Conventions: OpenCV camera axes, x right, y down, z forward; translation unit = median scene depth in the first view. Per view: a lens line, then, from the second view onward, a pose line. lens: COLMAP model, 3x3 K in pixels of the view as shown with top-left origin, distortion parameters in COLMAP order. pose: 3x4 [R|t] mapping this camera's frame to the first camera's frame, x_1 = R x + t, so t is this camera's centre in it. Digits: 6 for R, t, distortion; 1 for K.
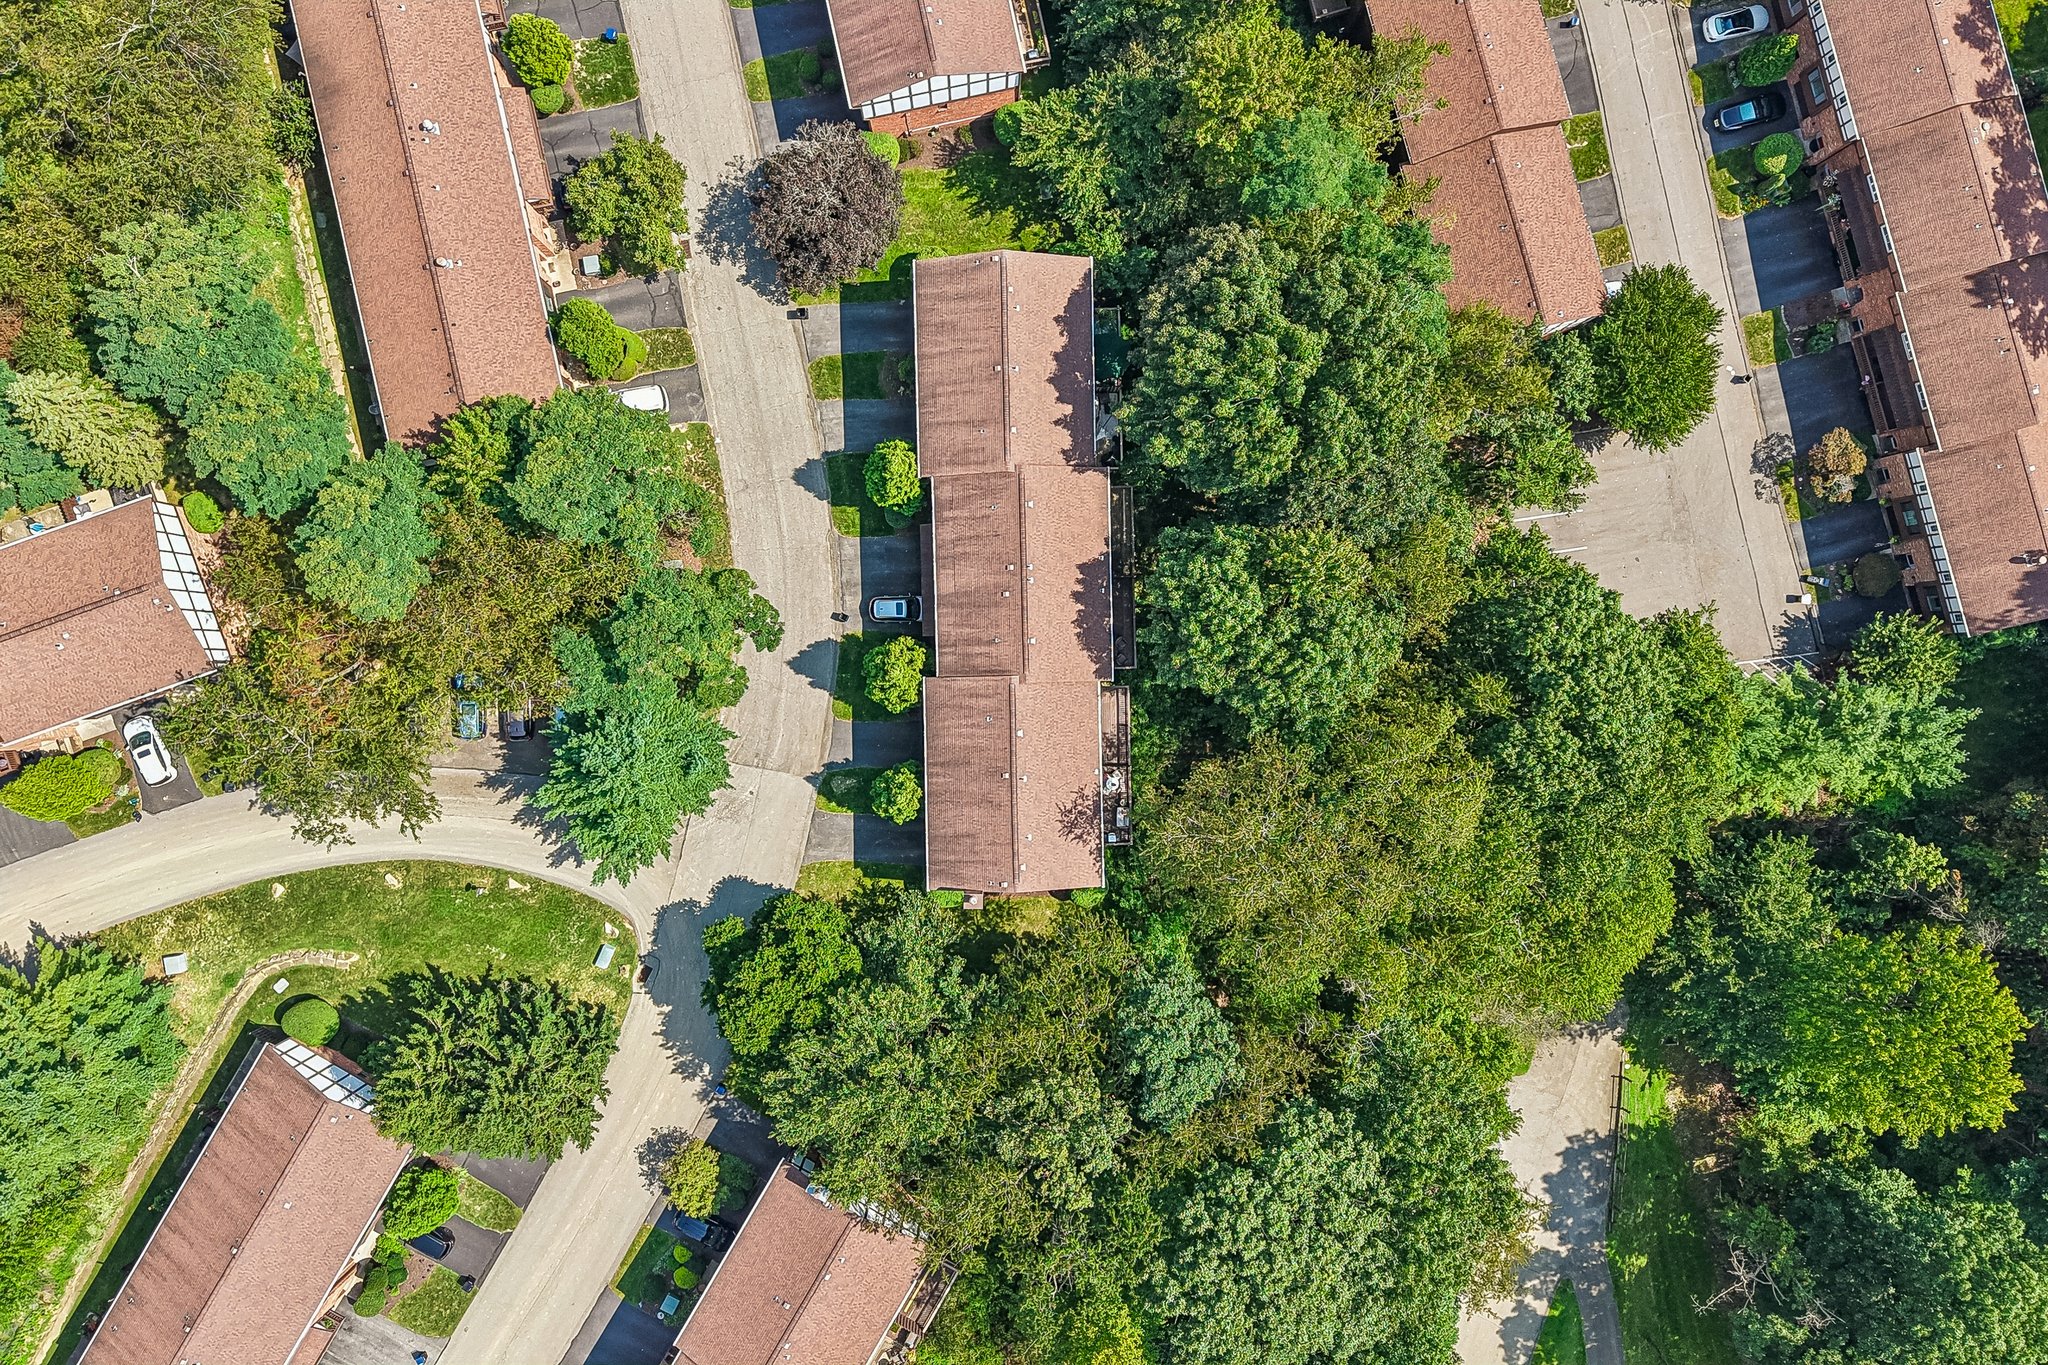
lens RADIAL K [[1591.2, 0, 1017.7], [0, 1591.2, 677.9], [0, 0, 1]] dist [0.097447, -0.084124]
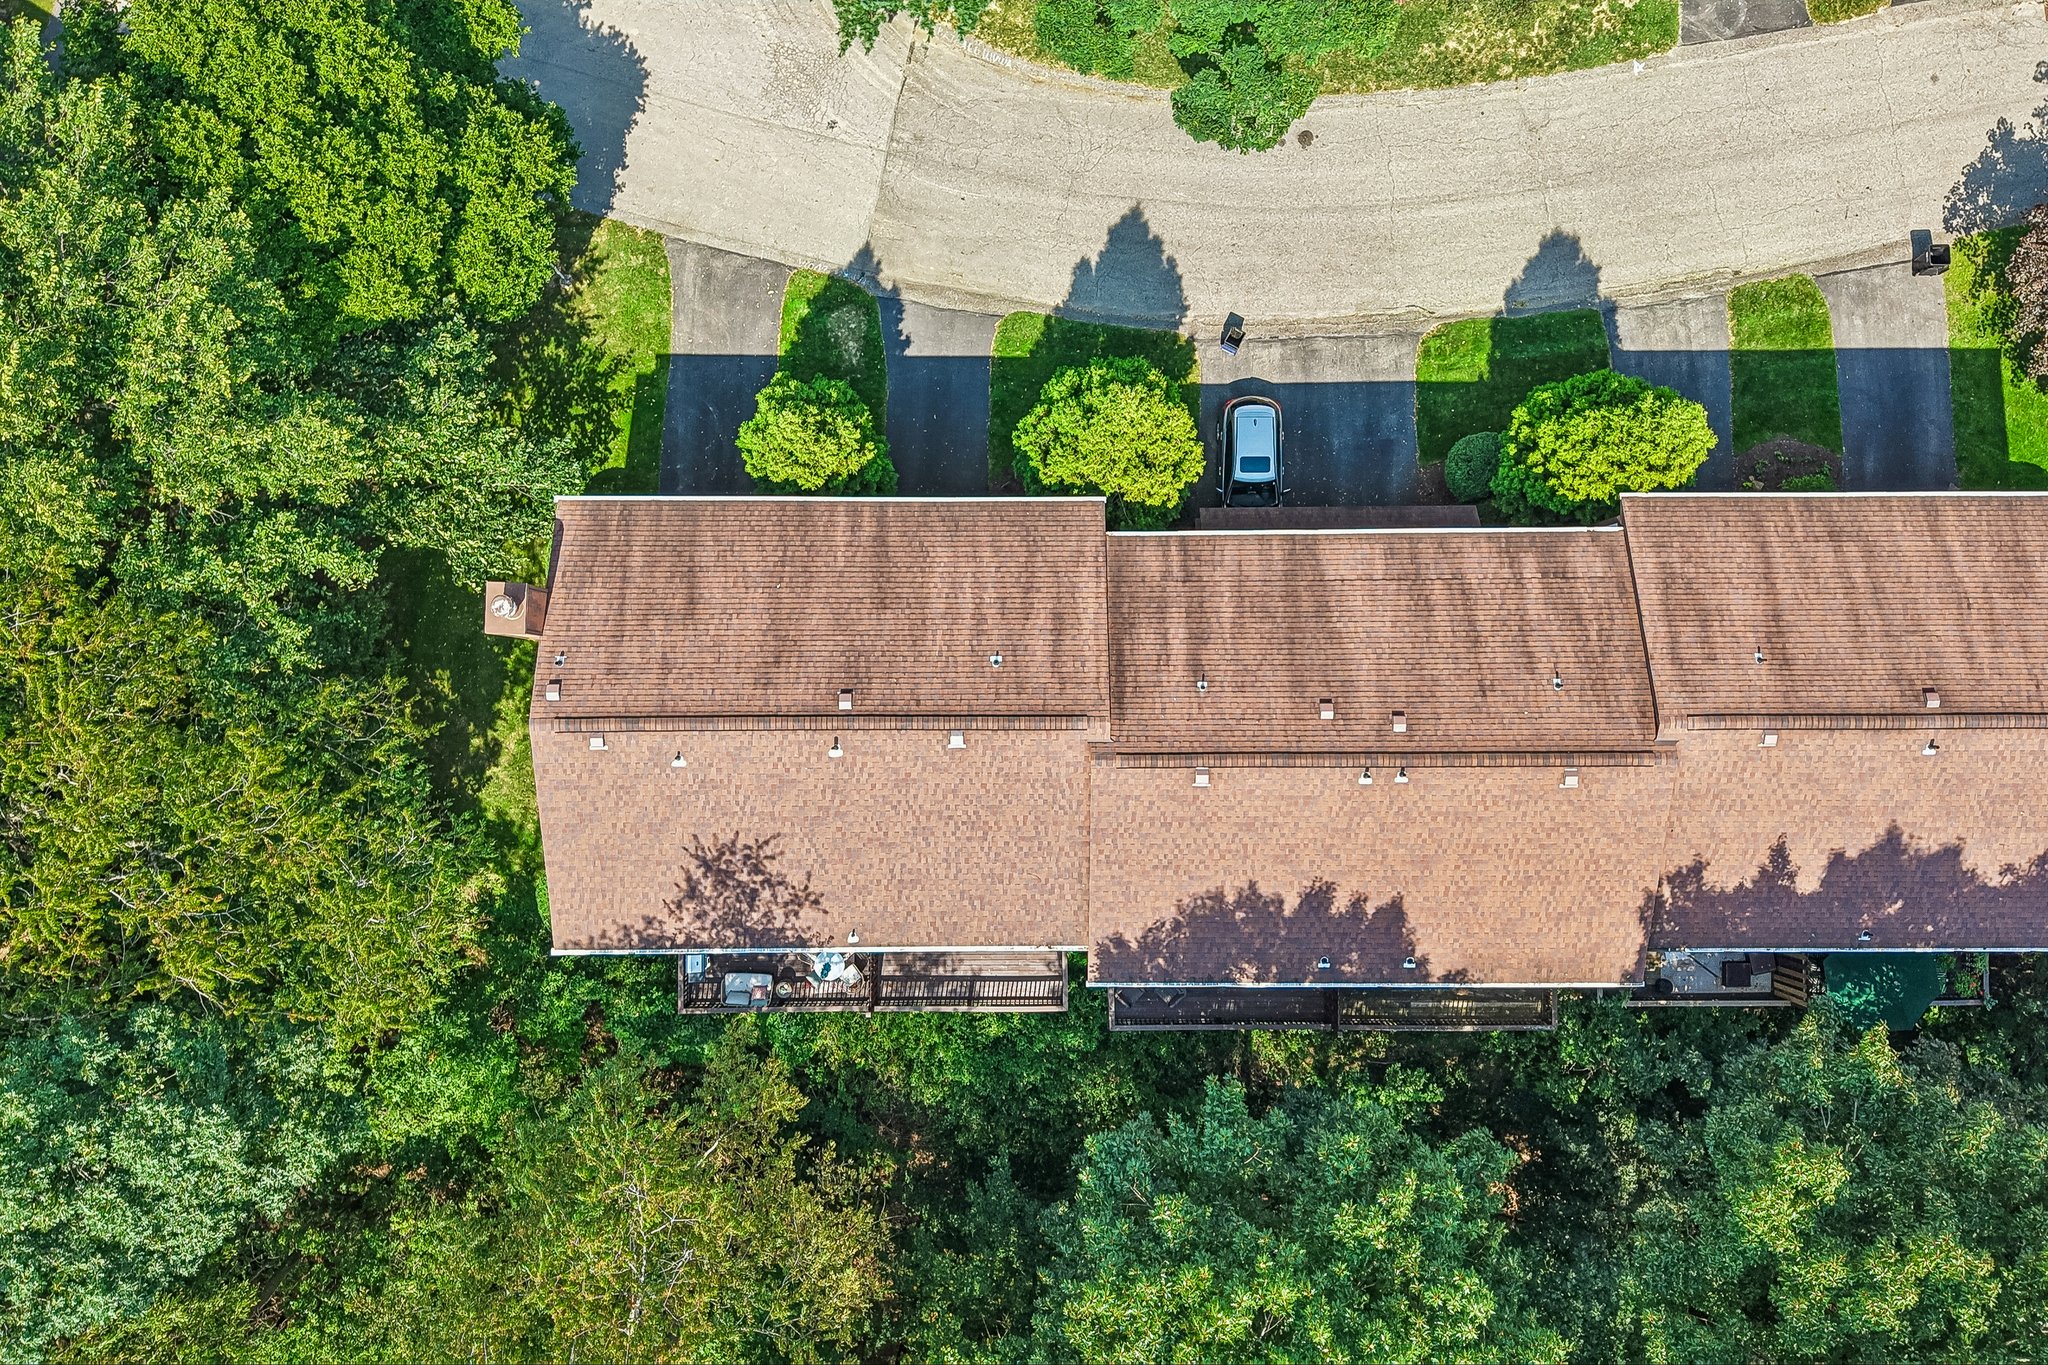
lens RADIAL K [[1575.4, 0, 1014.5], [0, 1575.4, 689.2], [0, 0, 1]] dist [0.009790, 0.003261]
pose [[-0.018348, 0.999129, -0.037489, 0.002717], [-0.999829, -0.018423, -0.001675, 0.021381], [-0.002365, 0.037452, 0.999296, 0.607384]]
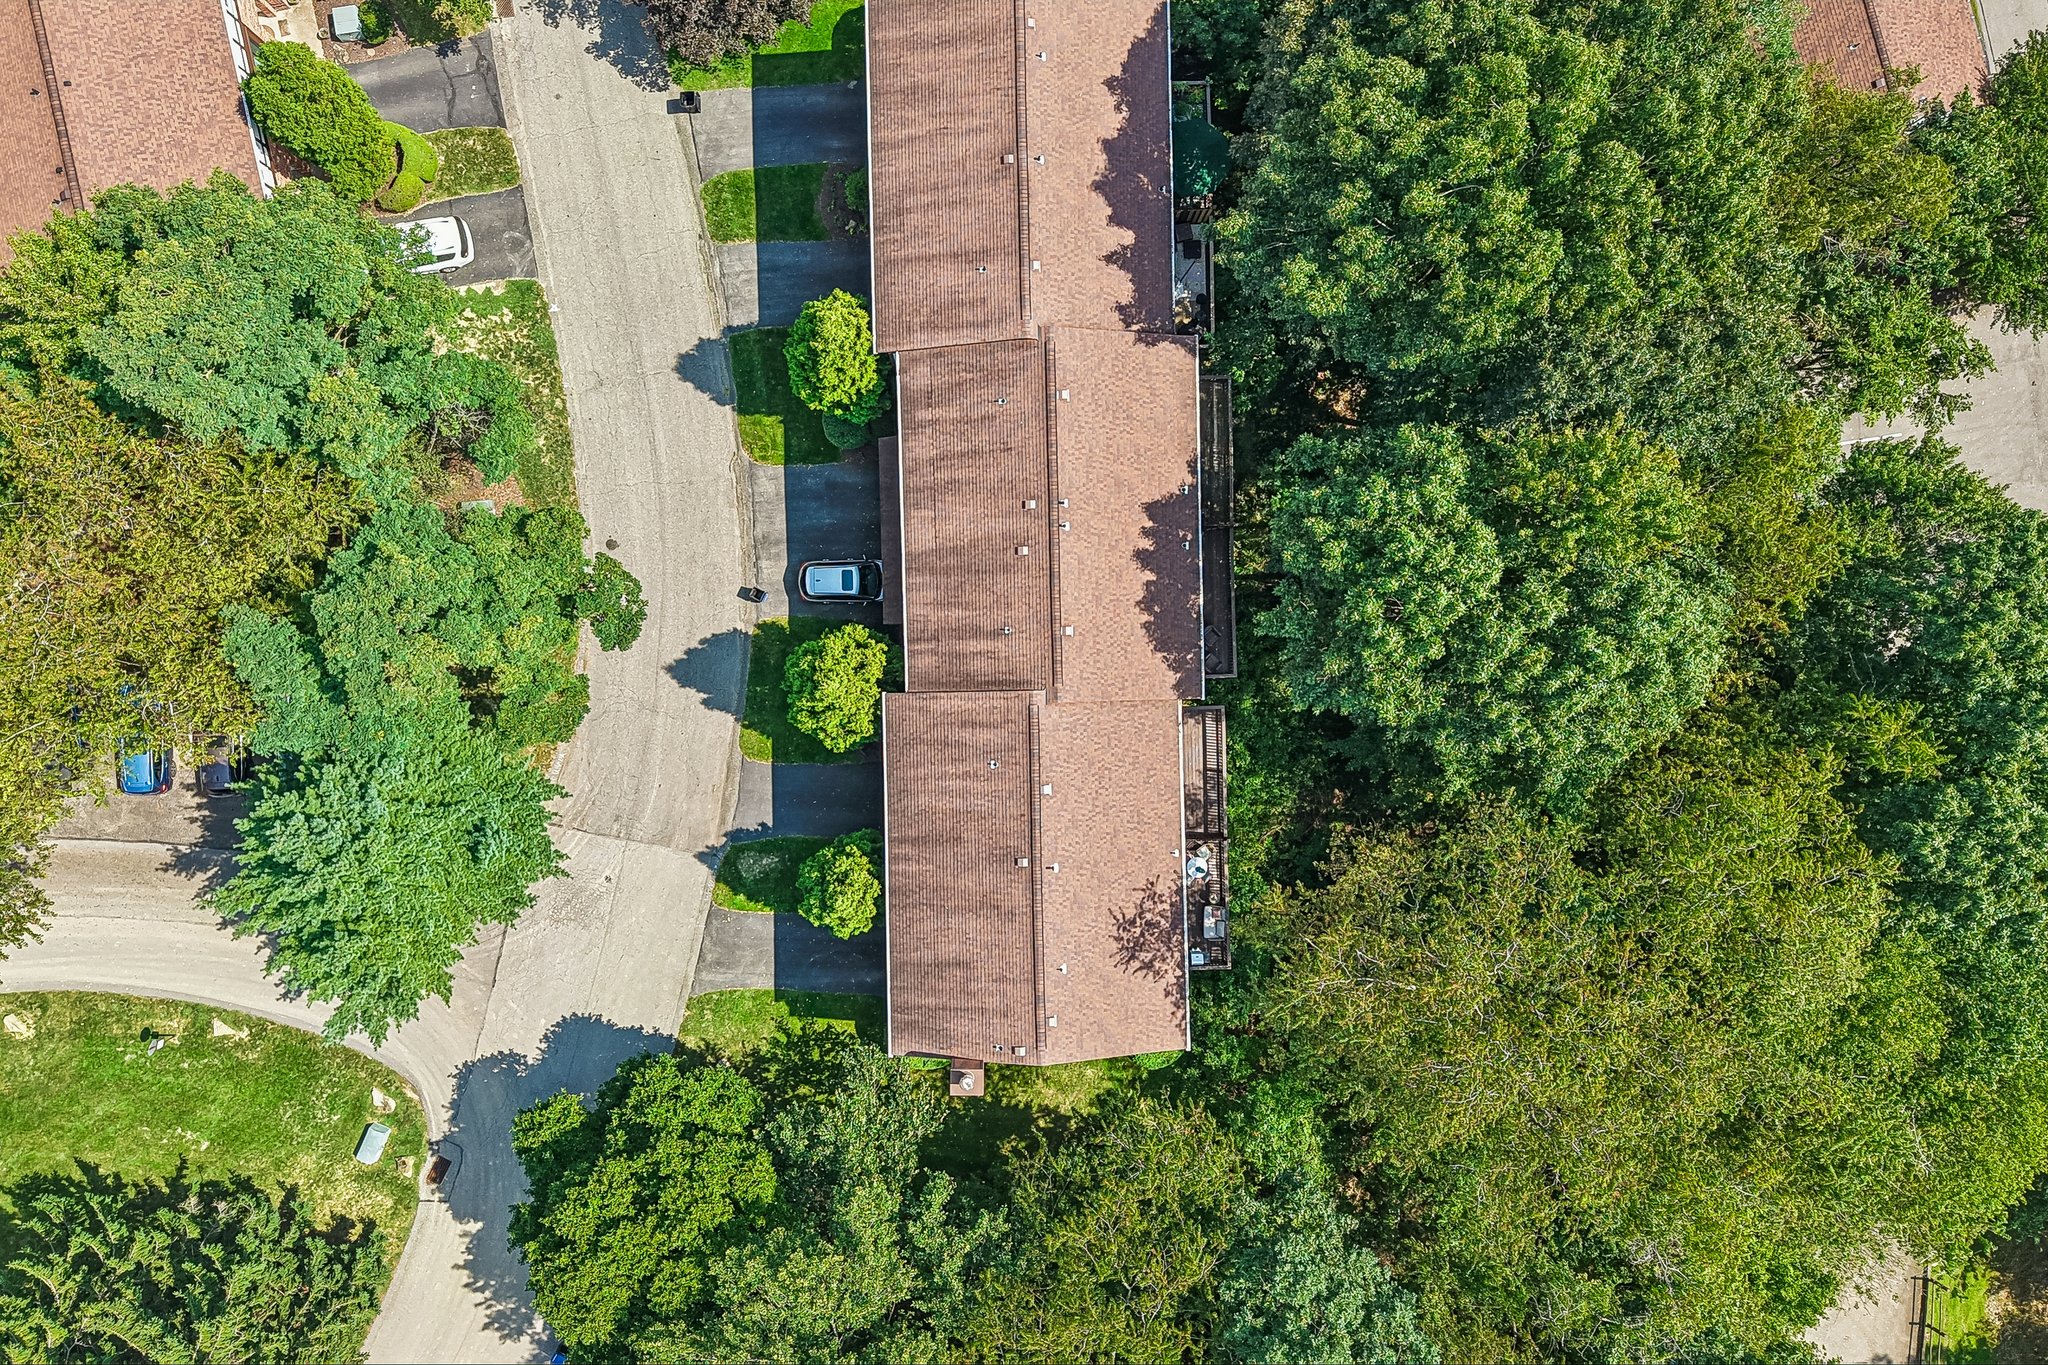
lens RADIAL K [[1589.8, 0, 1024.0], [0, 1589.8, 682.5], [0, 0, 1]] dist [0.061371, -0.078040]
pose [[0.999996, -0.000572, 0.002620, -0.008243], [0.000573, 1.000000, -0.000471, -0.003933], [-0.002620, 0.000472, 0.999996, 0.404641]]
